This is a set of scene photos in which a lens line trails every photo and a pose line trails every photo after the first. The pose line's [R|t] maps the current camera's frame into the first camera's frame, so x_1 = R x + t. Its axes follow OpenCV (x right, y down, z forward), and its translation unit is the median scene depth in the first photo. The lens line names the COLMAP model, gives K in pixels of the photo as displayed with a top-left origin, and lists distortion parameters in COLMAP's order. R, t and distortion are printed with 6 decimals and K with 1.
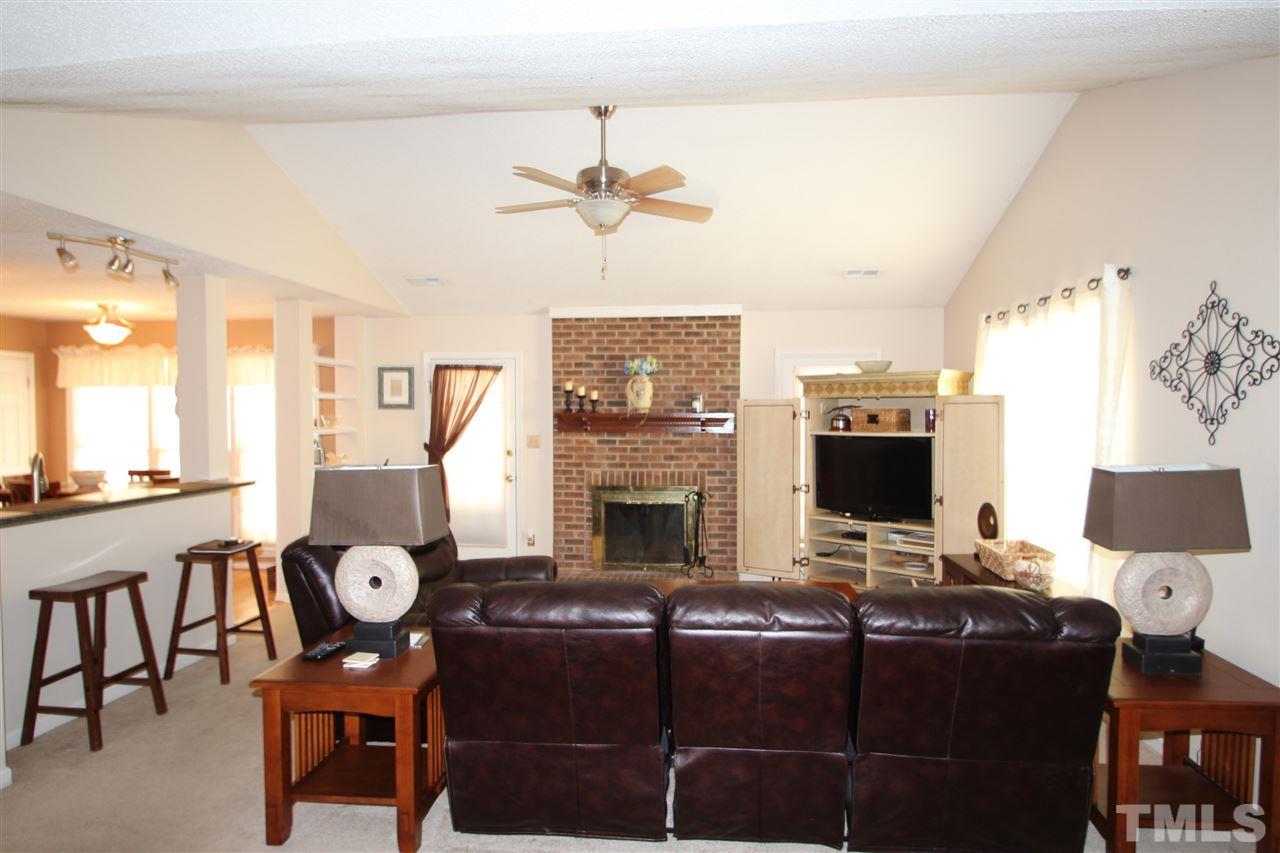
lens RADIAL K [[746.8, 0, 648.2], [0, 746.8, 435.5], [0, 0, 1]] dist [-0.009563, -0.002596]
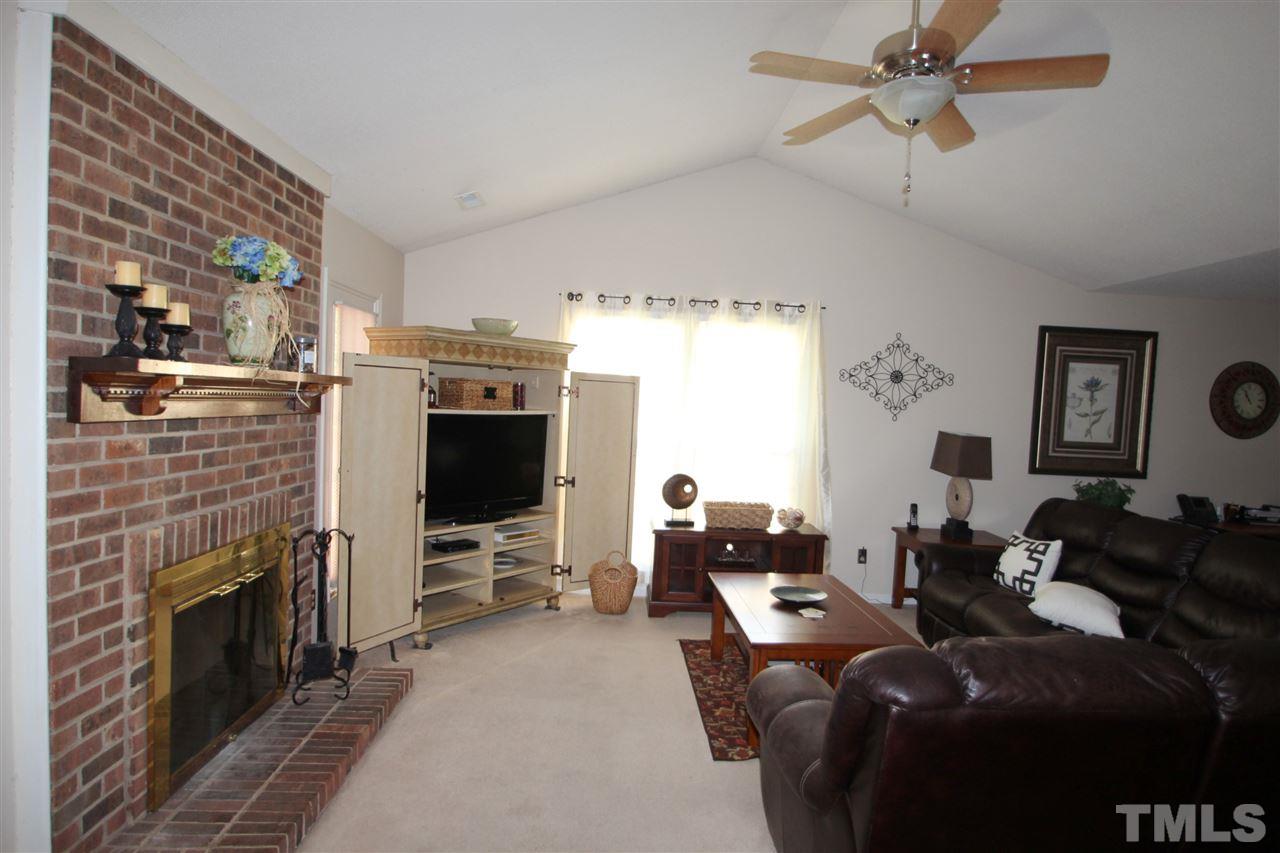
lens RADIAL K [[746.8, 0, 648.2], [0, 746.8, 435.5], [0, 0, 1]] dist [-0.009563, -0.002596]
pose [[-0.136531, -0.051839, 0.989279, -0.498215], [-0.011806, 0.998644, 0.050700, -0.019095], [-0.990565, -0.004757, -0.136958, 0.923534]]
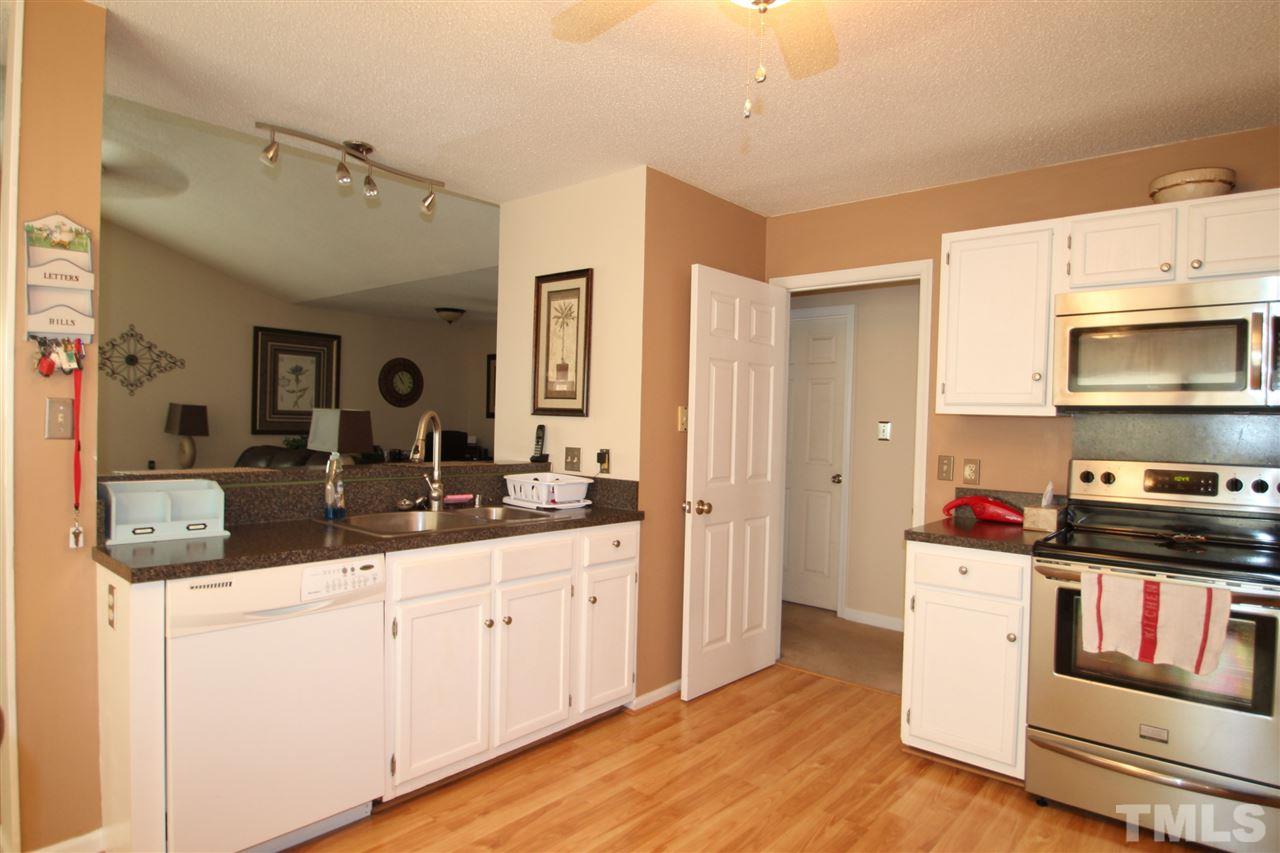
lens RADIAL K [[746.8, 0, 648.2], [0, 746.8, 435.5], [0, 0, 1]] dist [-0.009563, -0.002596]
pose [[-0.807246, -0.030377, 0.589433, -0.935882], [-0.006533, 0.999073, 0.042542, 0.013468], [-0.590179, 0.030491, -0.806696, 0.947566]]
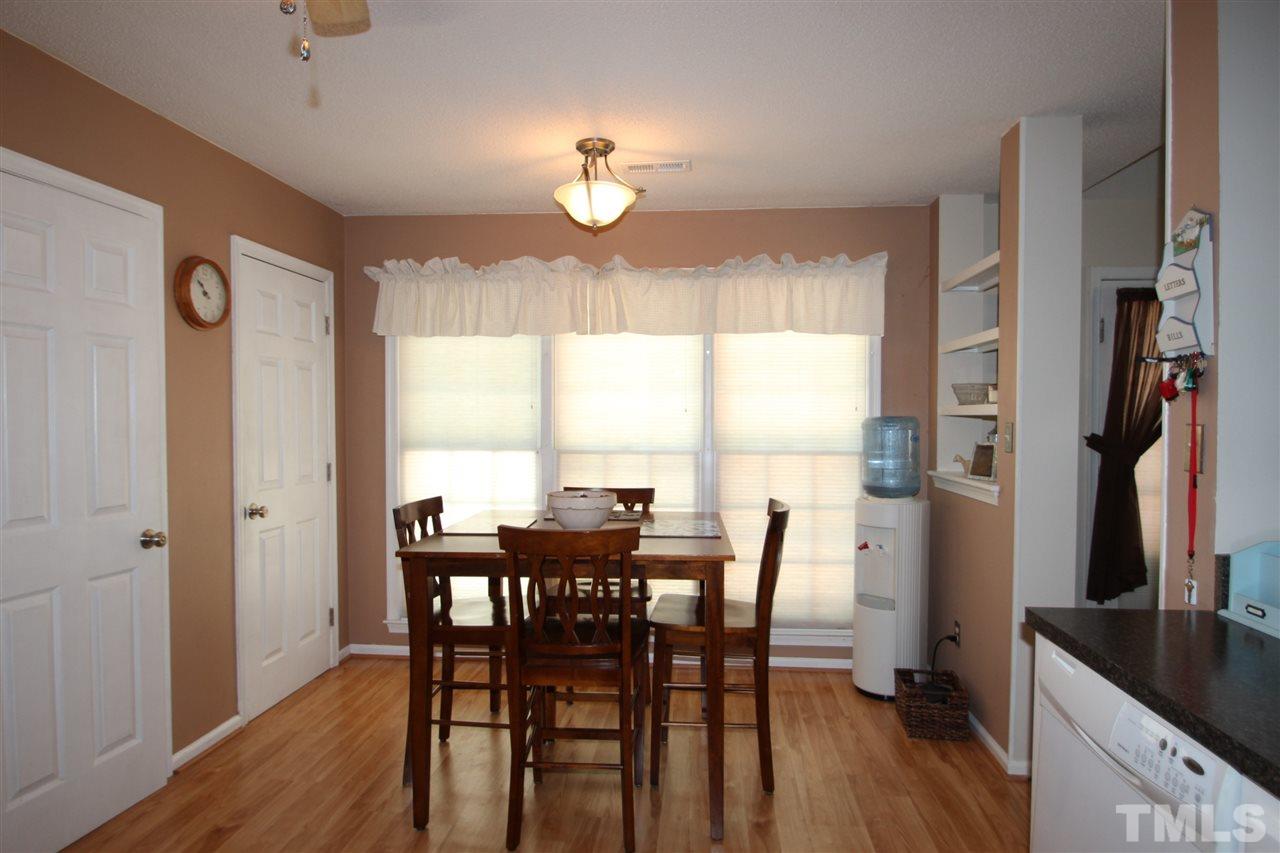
lens RADIAL K [[746.8, 0, 648.2], [0, 746.8, 435.5], [0, 0, 1]] dist [-0.009563, -0.002596]
pose [[0.999996, -0.001266, 0.002570, -0.716644], [0.001268, 0.999999, -0.000925, 0.017074], [-0.002569, 0.000928, 0.999996, 0.516452]]
